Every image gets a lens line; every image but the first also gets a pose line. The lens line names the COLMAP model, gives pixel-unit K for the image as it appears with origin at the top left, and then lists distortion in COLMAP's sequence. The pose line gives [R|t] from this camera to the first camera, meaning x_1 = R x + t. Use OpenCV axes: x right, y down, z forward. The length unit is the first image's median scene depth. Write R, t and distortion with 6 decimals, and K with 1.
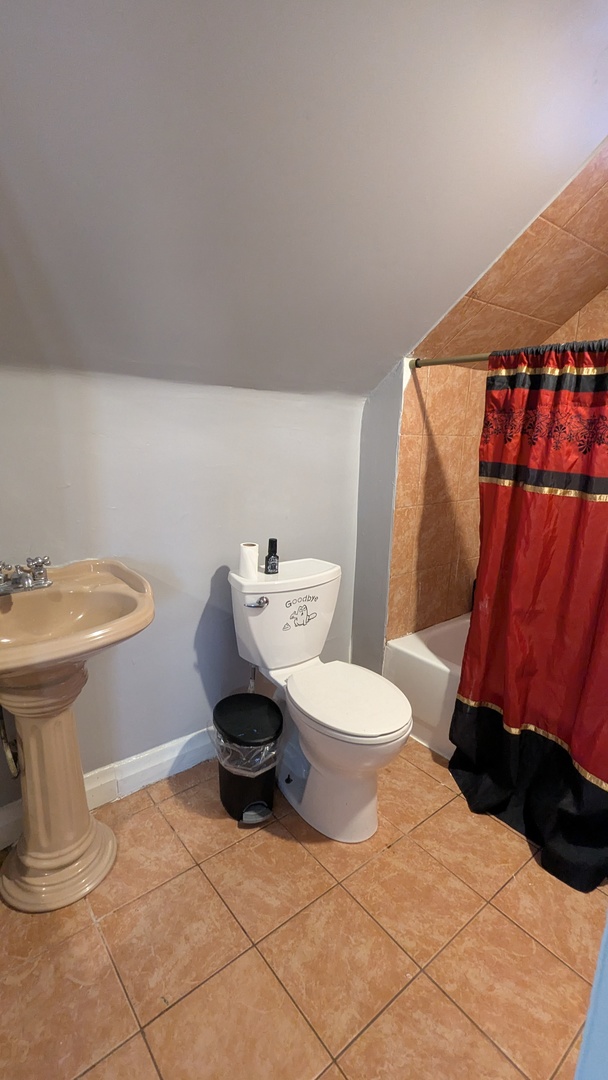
lens RADIAL K [[509.2, 0, 304.8], [0, 509.2, 538.6], [0, 0, 1]] dist [-0.000504, 0.002168]
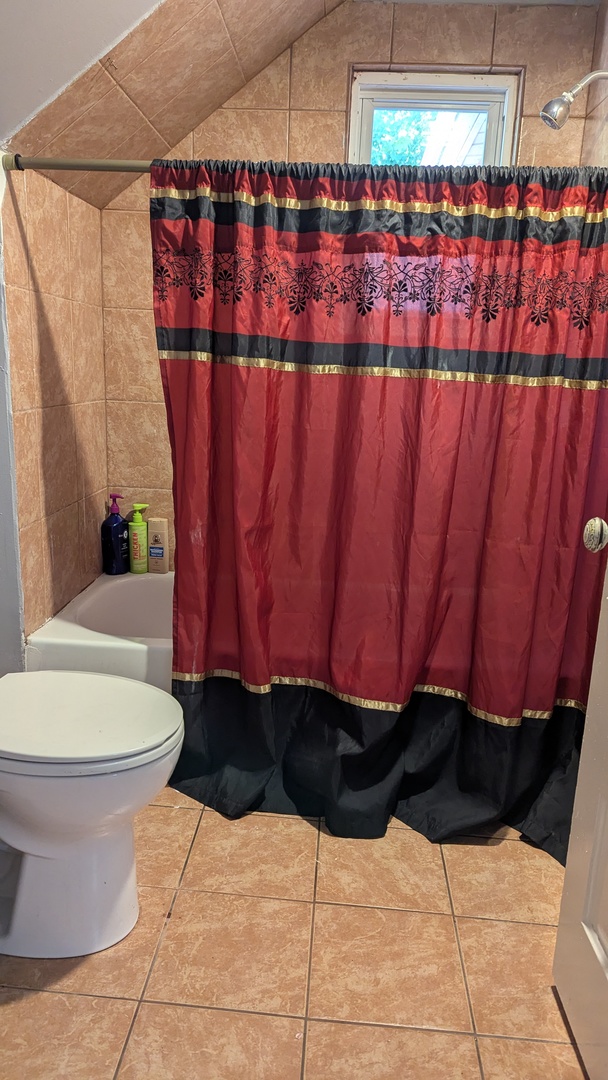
lens RADIAL K [[768.9, 0, 302.1], [0, 768.9, 540.2], [0, 0, 1]] dist [0.059270, -0.055692]
pose [[0.678758, -0.169107, 0.714626, -0.334830], [0.138874, 0.985124, 0.101213, 0.054485], [-0.721112, 0.030544, 0.692145, 0.169319]]
